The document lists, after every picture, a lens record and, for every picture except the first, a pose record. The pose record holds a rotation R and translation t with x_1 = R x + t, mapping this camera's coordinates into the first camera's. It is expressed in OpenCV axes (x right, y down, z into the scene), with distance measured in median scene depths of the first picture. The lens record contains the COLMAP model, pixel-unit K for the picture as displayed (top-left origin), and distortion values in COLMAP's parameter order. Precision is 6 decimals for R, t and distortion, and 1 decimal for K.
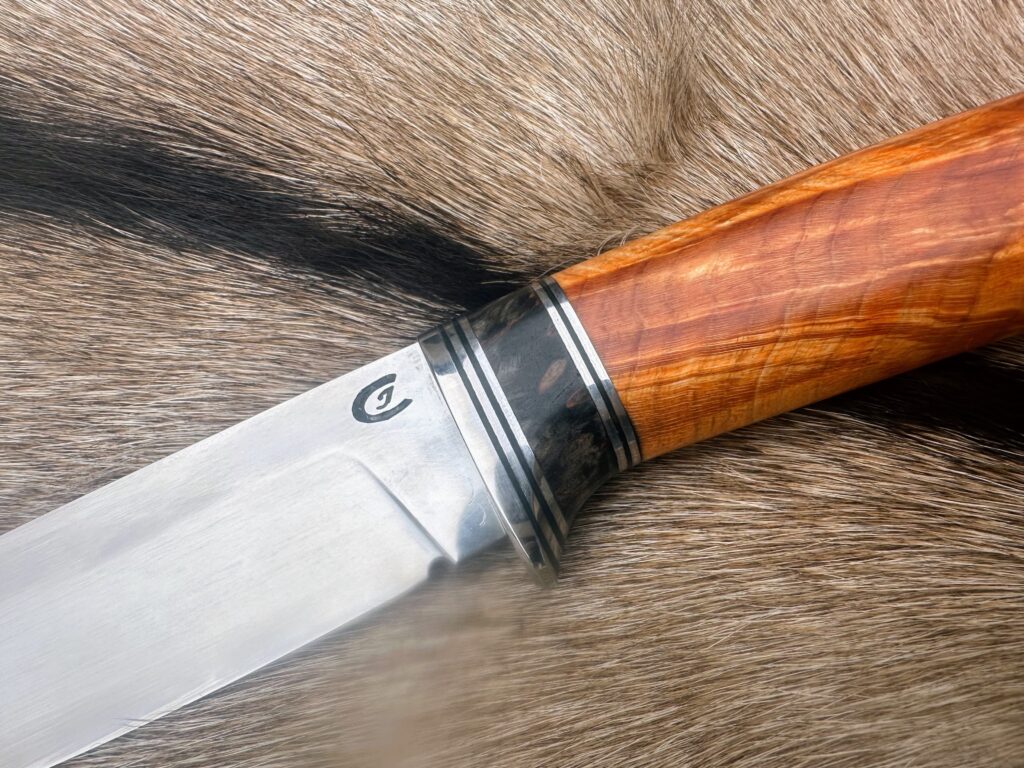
lens RADIAL K [[702.2, 0, 512.0], [0, 702.2, 384.0], [0, 0, 1]] dist [-0.005989, -0.001667]
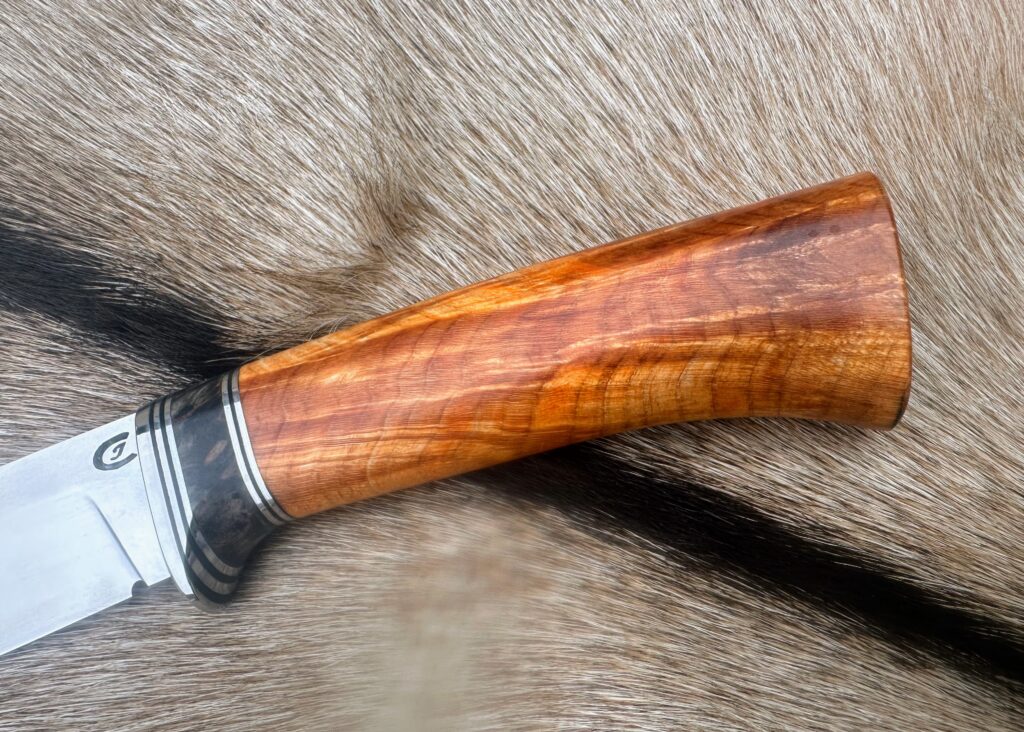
lens RADIAL K [[743.1, 0, 513.7], [0, 743.1, 333.1], [0, 0, 1]] dist [0.001434, 0.000320]
pose [[0.996426, 0.054216, -0.064778, 0.667202], [-0.053344, 0.998462, 0.015118, -0.276114], [0.065498, -0.011609, 0.997785, -0.334954]]
